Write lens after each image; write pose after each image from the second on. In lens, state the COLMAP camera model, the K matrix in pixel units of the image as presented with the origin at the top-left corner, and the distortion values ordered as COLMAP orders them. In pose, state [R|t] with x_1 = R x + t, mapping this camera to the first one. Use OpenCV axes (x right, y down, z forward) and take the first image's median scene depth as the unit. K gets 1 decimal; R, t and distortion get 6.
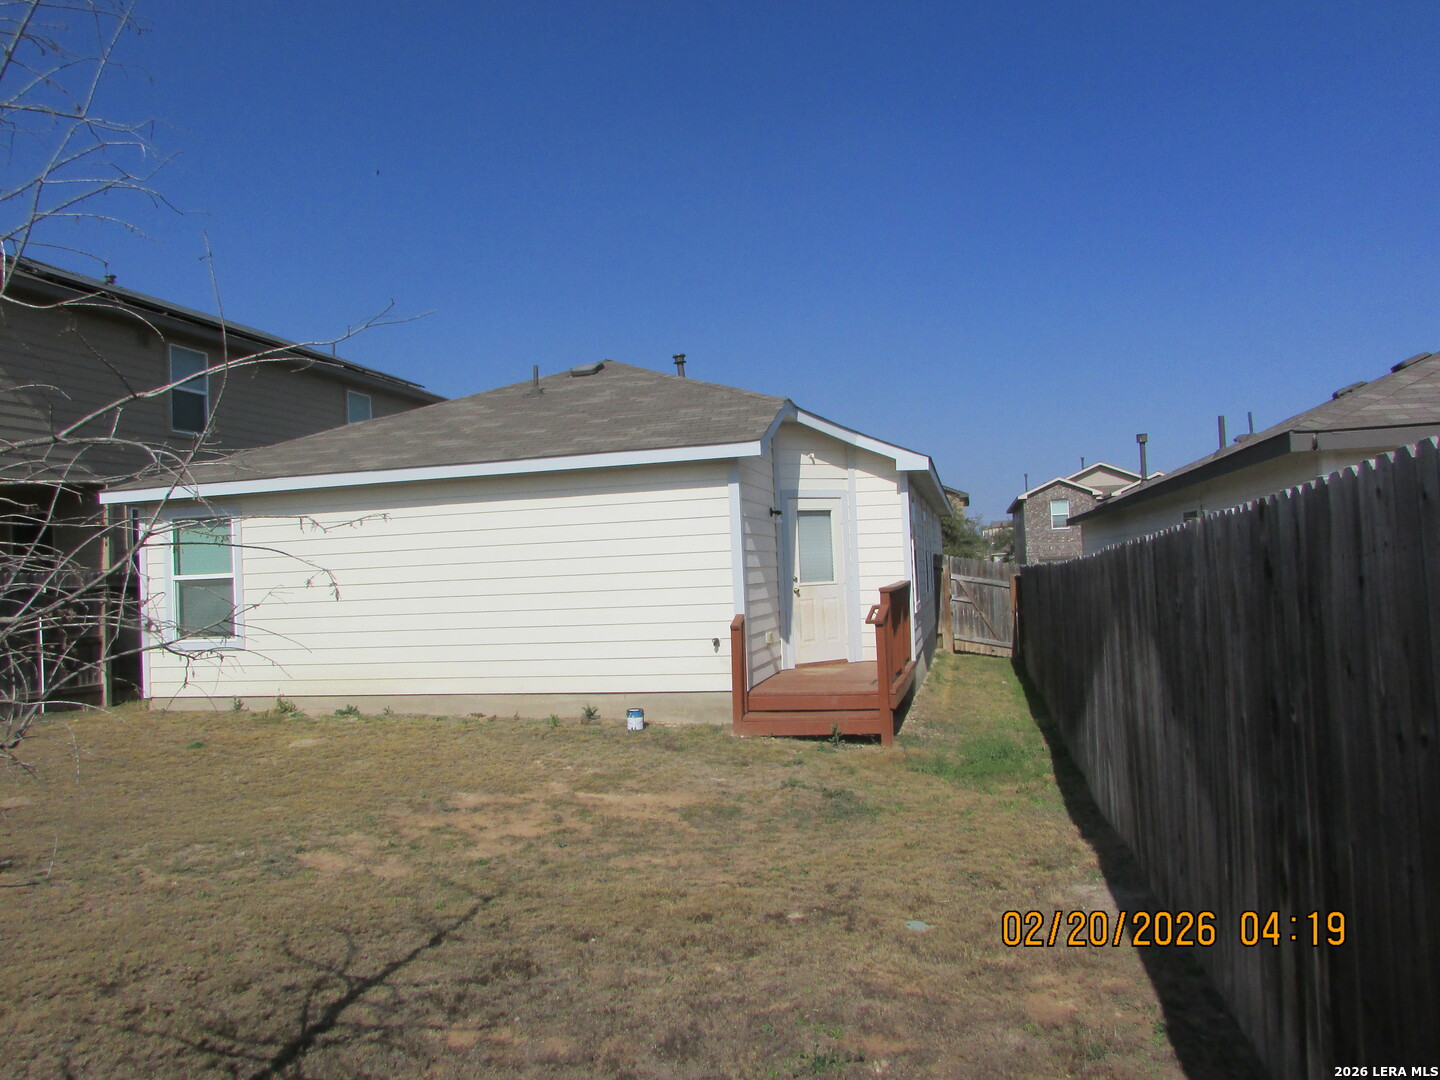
lens RADIAL K [[1015.2, 0, 719.9], [0, 1015.2, 542.9], [0, 0, 1]] dist [-0.035504, 0.013906]
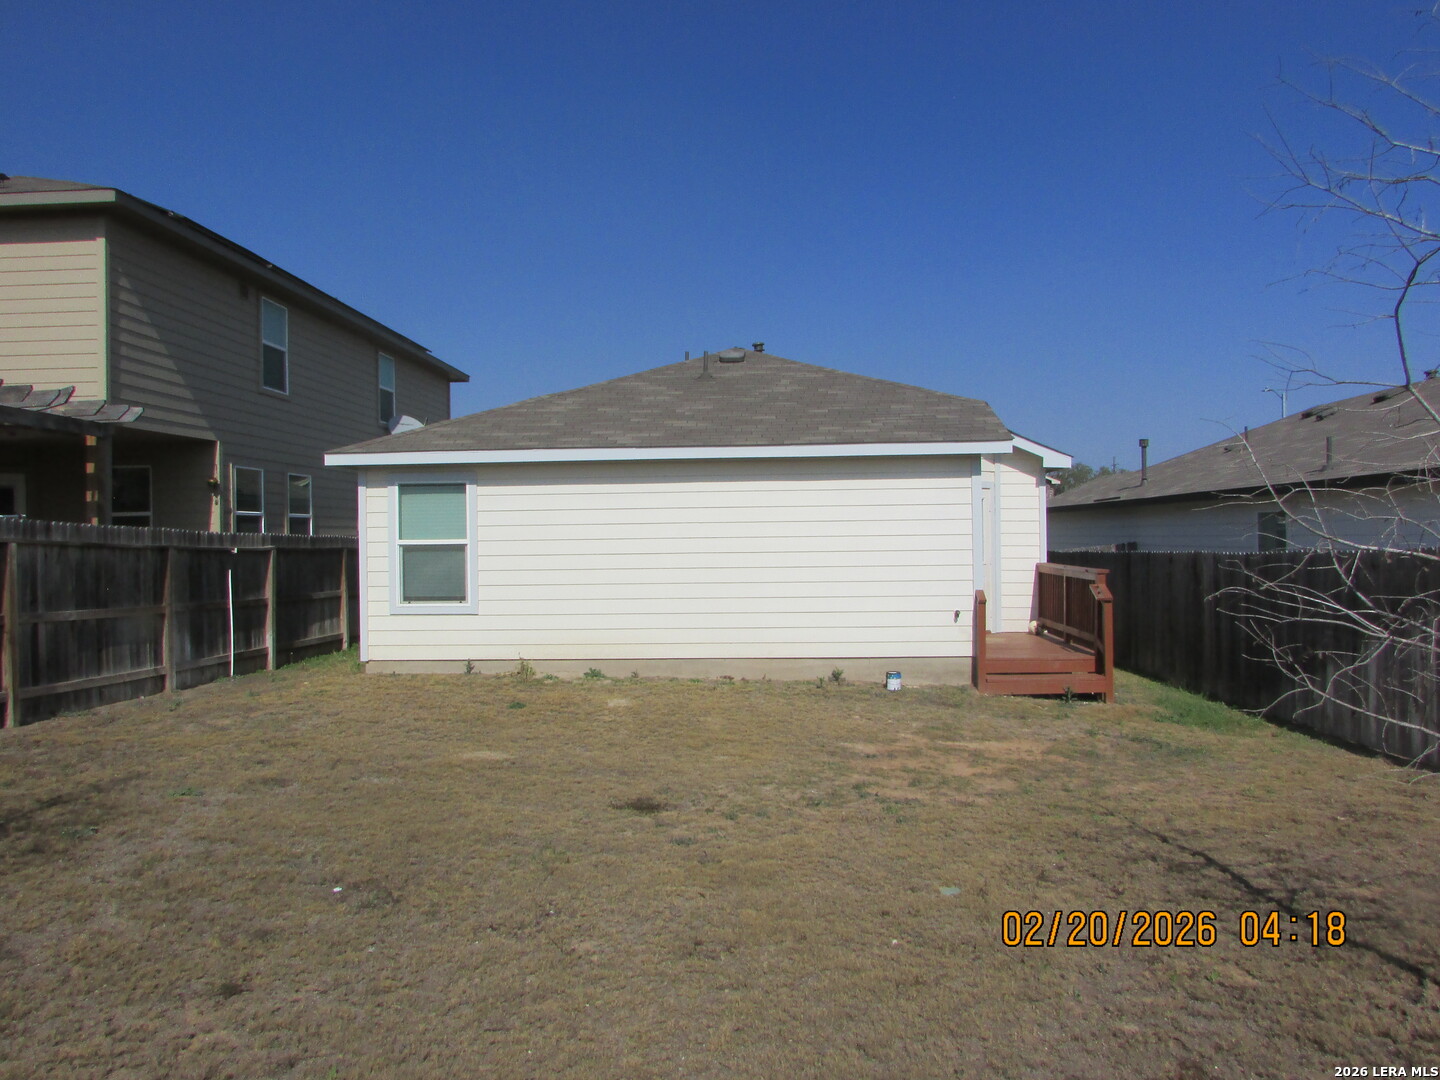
lens RADIAL K [[1015.2, 0, 715.0], [0, 1015.2, 538.2], [0, 0, 1]] dist [-0.035504, 0.013906]
pose [[0.980071, 0.030758, 0.196251, -0.448682], [-0.034949, 0.999228, 0.017929, 0.001741], [-0.195548, -0.024431, 0.980390, -0.056687]]
